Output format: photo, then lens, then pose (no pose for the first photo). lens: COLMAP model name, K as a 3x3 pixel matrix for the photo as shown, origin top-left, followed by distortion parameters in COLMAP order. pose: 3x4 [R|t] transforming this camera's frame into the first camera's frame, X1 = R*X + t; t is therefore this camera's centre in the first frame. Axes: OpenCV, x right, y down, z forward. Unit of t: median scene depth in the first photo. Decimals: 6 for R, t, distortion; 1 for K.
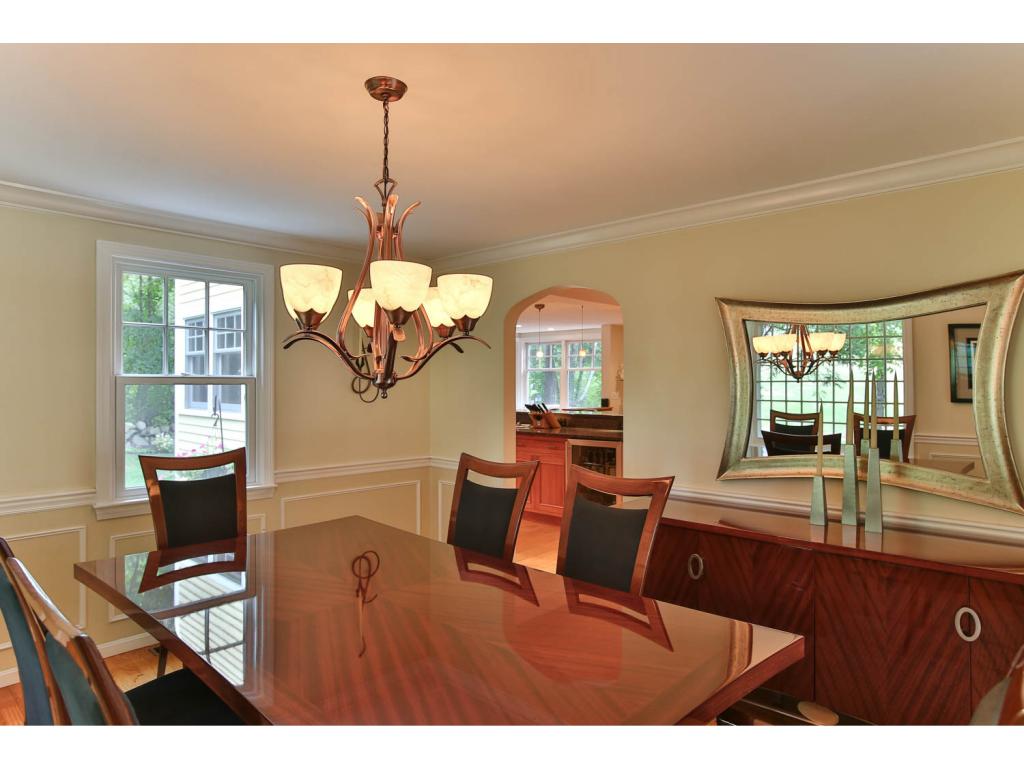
lens RADIAL K [[661.1, 0, 512.0], [0, 661.1, 384.0], [0, 0, 1]] dist [-0.000852, -0.000252]
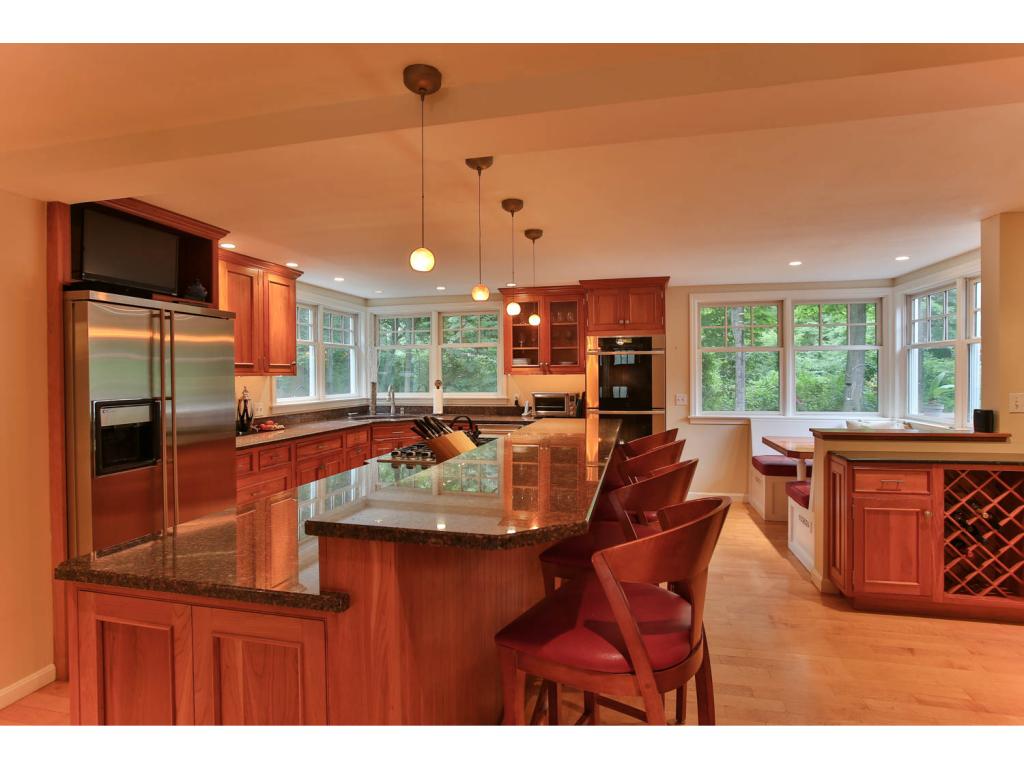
lens RADIAL K [[544.1, 0, 512.0], [0, 544.1, 384.0], [0, 0, 1]] dist [-0.002624, 0.000357]
pose [[0.514091, 0.010446, -0.857672, 0.269530], [0.004183, 0.999883, 0.014685, 0.001007], [0.857725, -0.011137, 0.513988, 0.593974]]
